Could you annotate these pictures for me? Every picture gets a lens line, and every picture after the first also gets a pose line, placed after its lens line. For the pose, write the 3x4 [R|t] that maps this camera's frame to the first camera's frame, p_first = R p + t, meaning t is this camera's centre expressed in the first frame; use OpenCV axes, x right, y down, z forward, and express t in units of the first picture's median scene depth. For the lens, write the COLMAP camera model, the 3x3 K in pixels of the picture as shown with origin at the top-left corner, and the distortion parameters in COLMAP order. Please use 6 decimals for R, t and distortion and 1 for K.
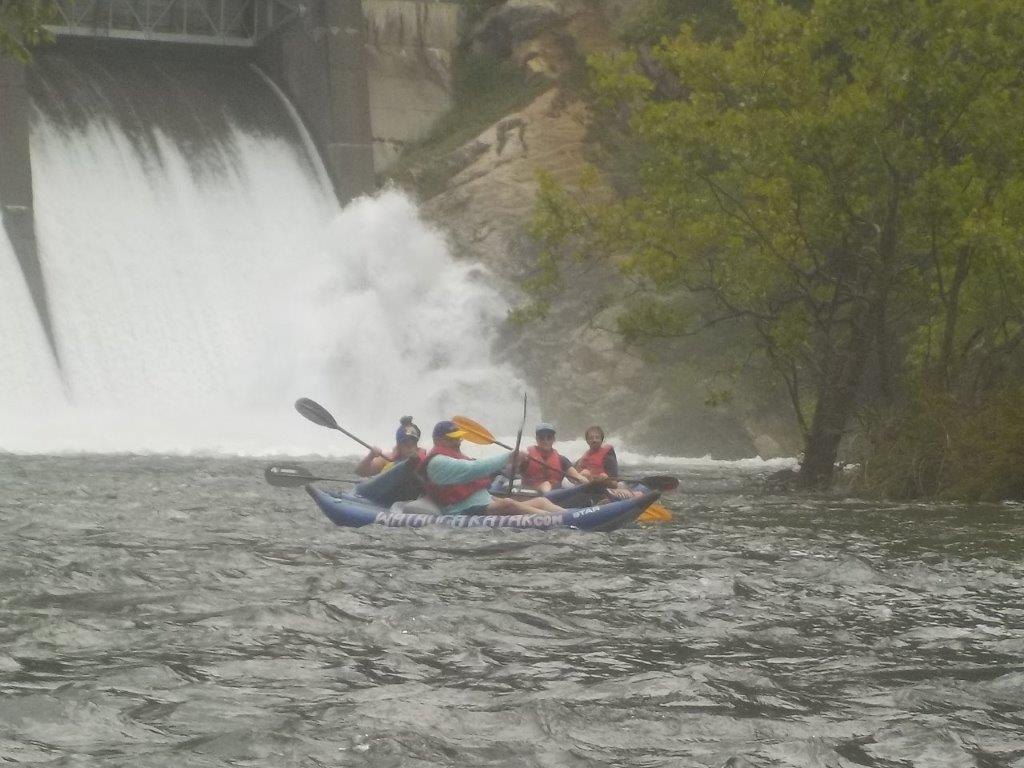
lens RADIAL K [[4348.4, 0, 512.0], [0, 4348.4, 384.0], [0, 0, 1]] dist [0.082661, -5.918458]
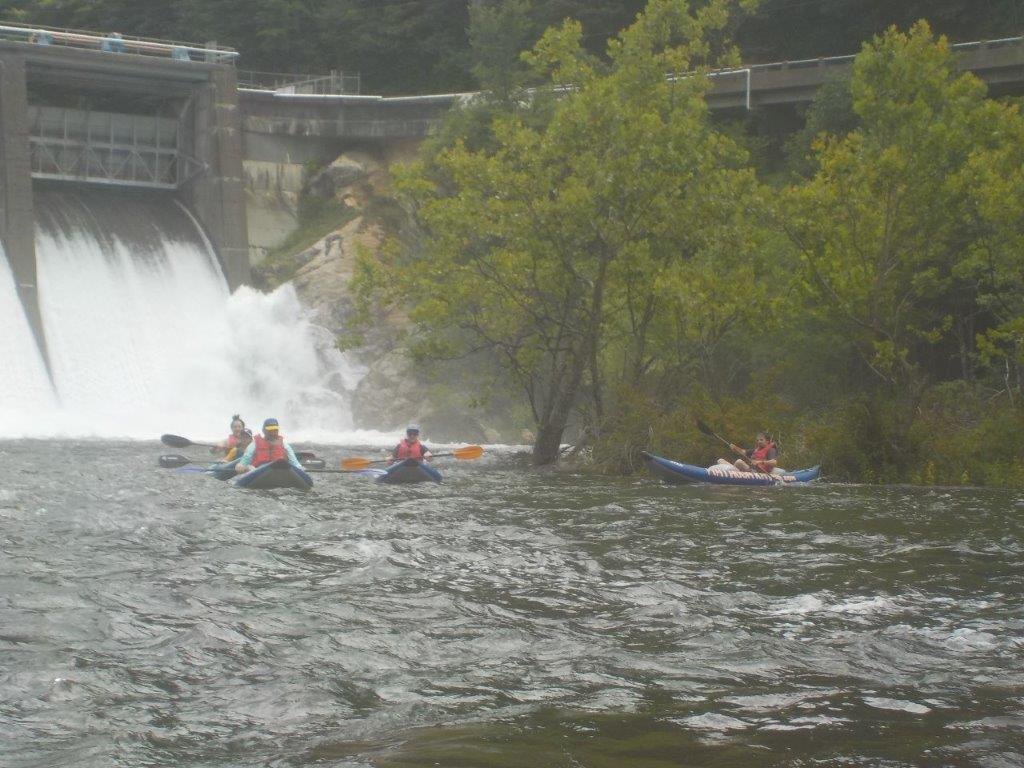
lens RADIAL K [[3210.0, 0, 512.0], [0, 3210.0, 384.0], [0, 0, 1]] dist [-0.123551, -1.403044]
pose [[0.998522, 0.004081, 0.054192, 0.001425], [-0.004001, 0.999991, -0.001584, -0.003096], [-0.054198, 0.001365, 0.998529, -0.199154]]
